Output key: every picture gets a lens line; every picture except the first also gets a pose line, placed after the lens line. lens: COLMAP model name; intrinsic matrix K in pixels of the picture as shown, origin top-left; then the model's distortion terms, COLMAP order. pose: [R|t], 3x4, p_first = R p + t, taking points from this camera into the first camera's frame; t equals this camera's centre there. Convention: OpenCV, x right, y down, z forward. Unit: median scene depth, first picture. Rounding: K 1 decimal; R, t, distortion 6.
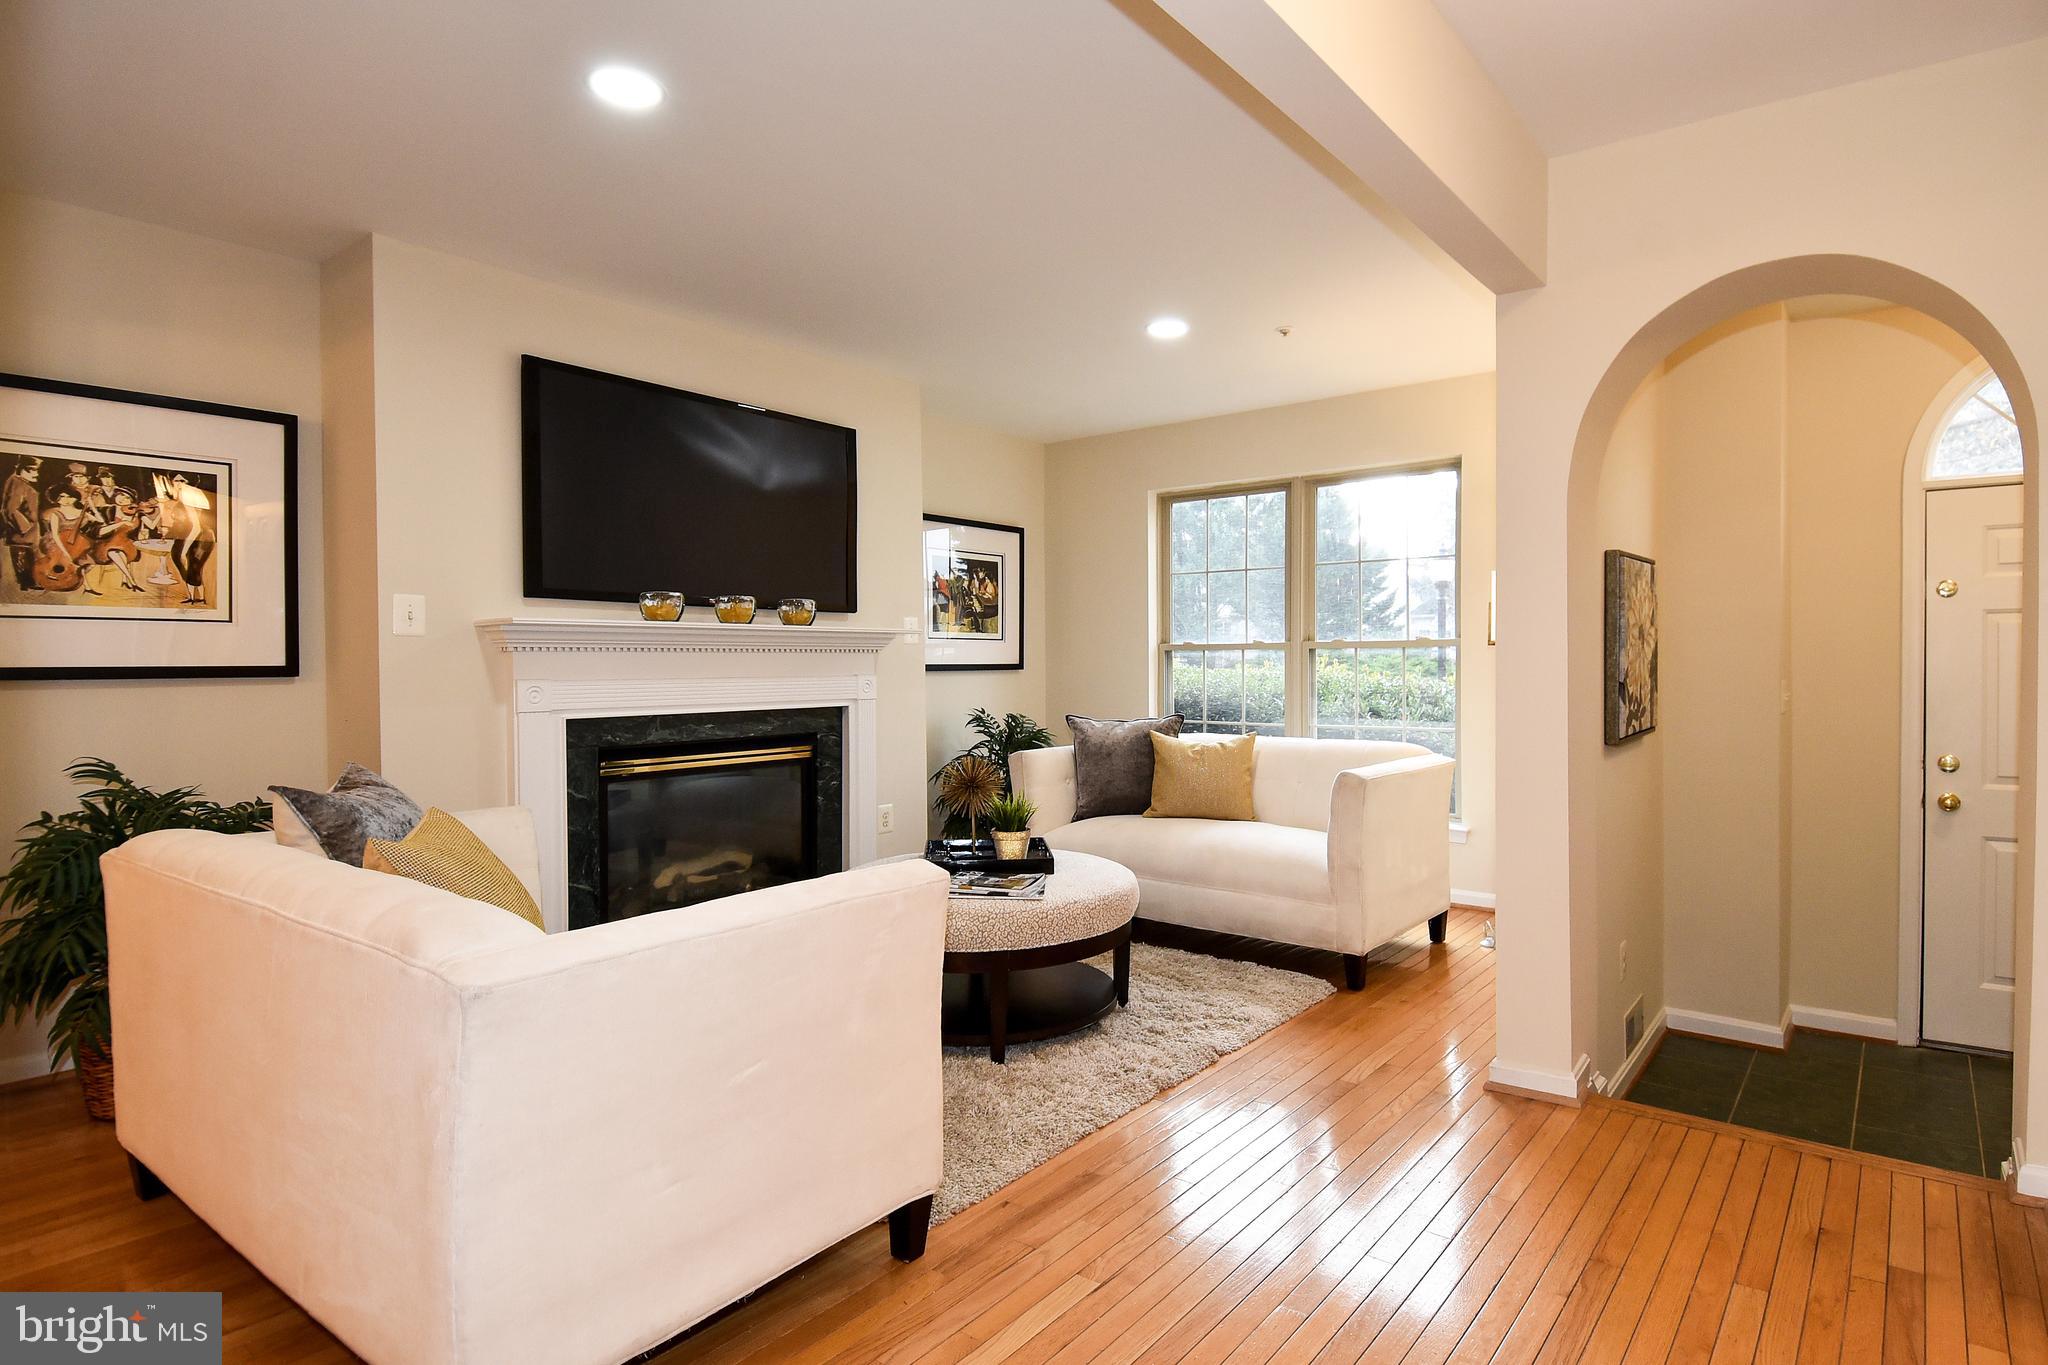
lens RADIAL K [[1117.9, 0, 1069.1], [0, 1117.9, 683.1], [0, 0, 1]] dist [0.002216, -0.041768]
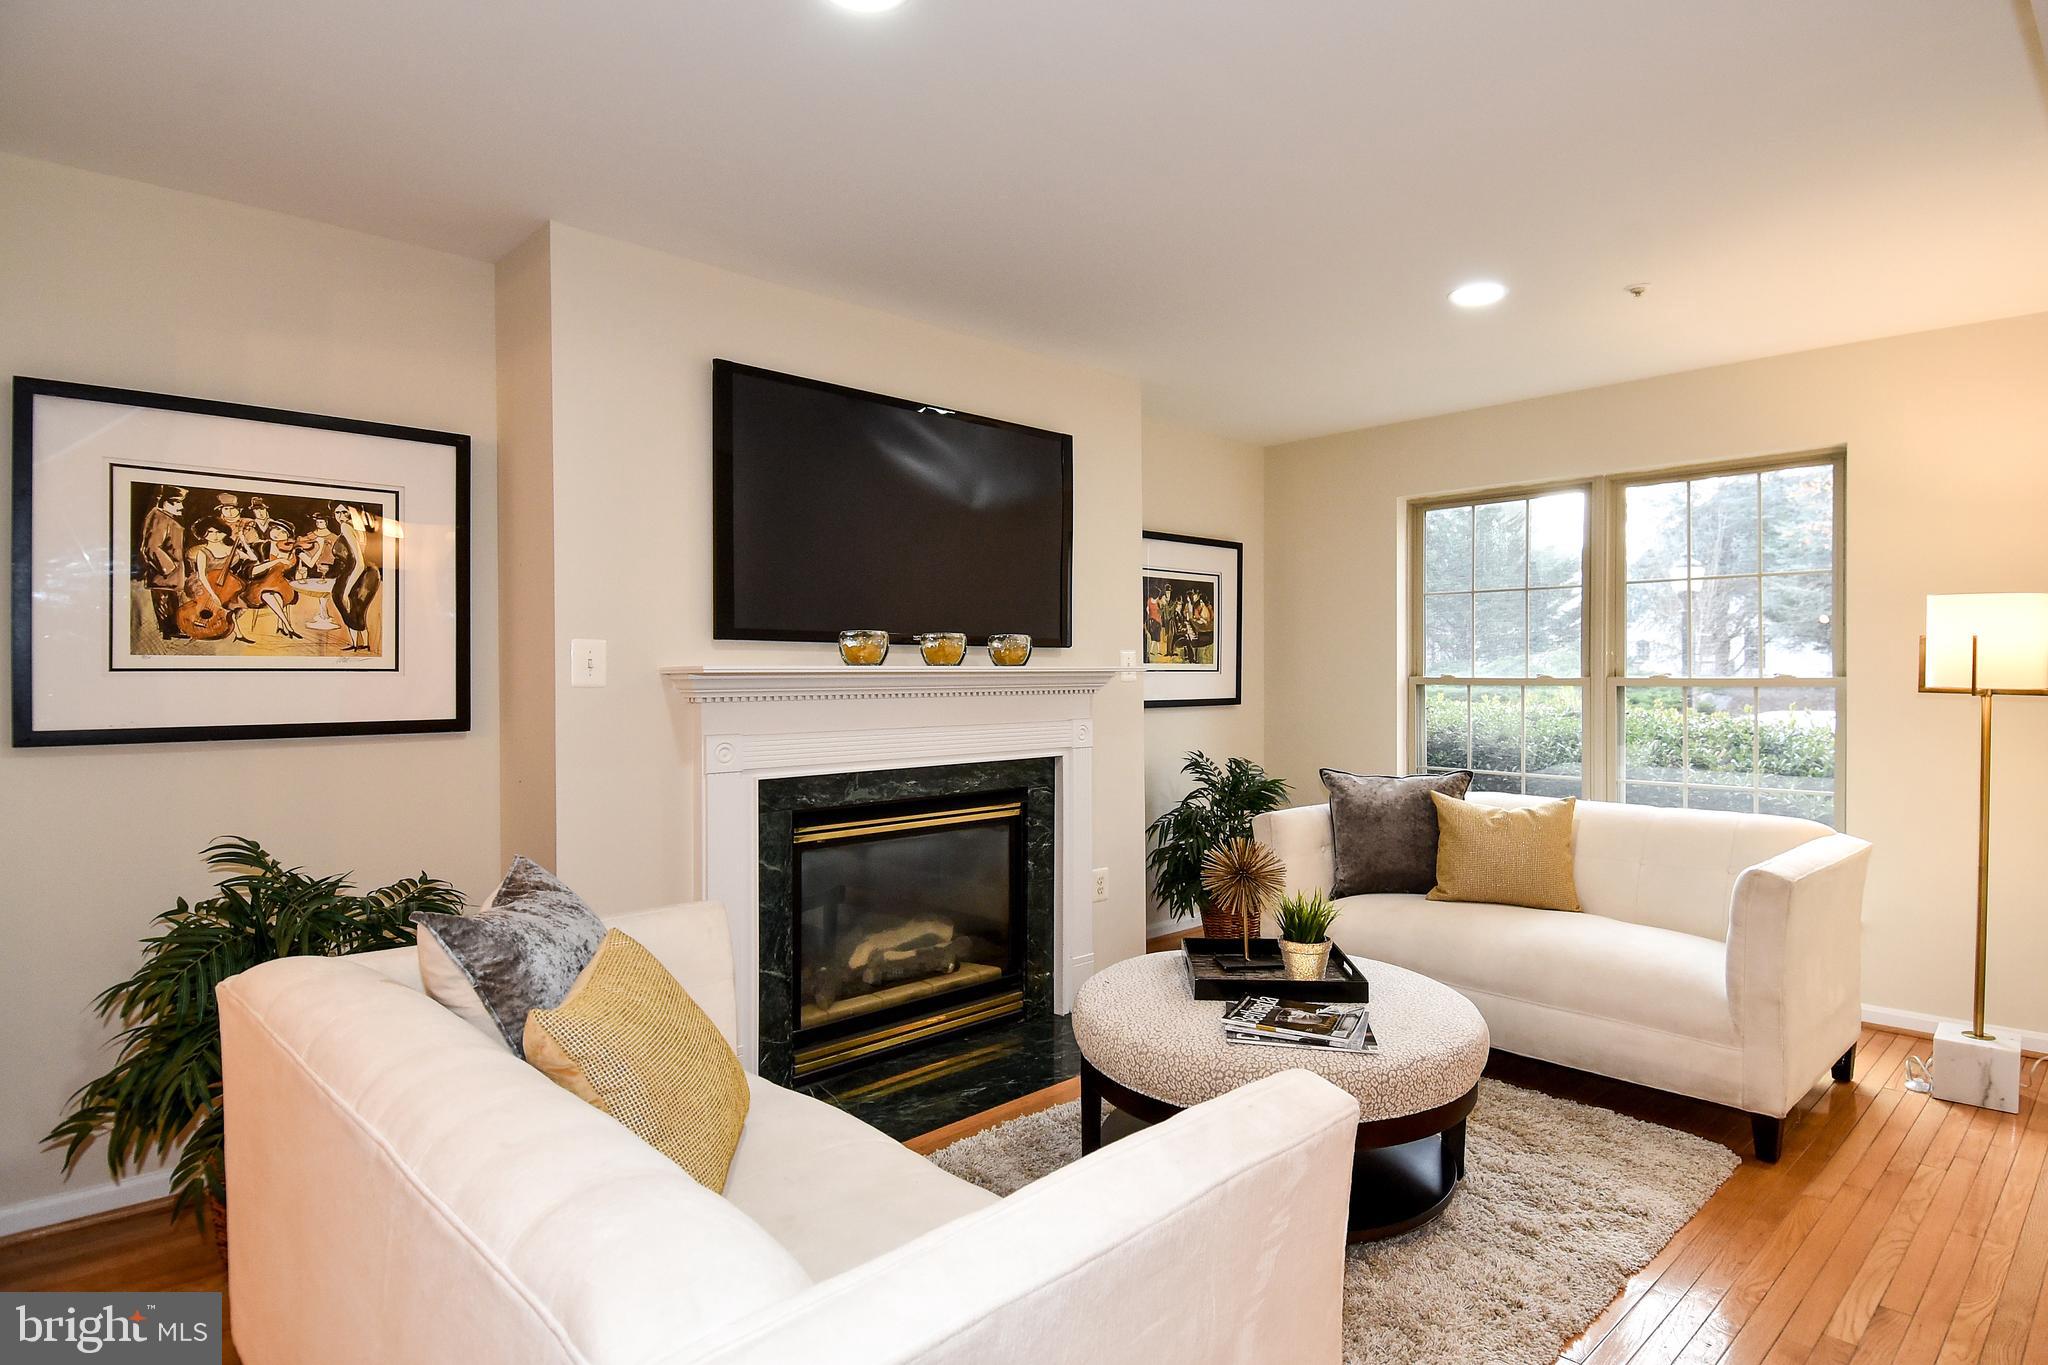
lens RADIAL K [[1121.5, 0, 1029.0], [0, 1121.5, 668.5], [0, 0, 1]] dist [0.012632, -0.054523]
pose [[0.986912, -0.001058, -0.161255, -0.102134], [-0.002447, 0.999765, -0.021536, -0.034244], [0.161240, 0.021649, 0.986678, 0.173655]]
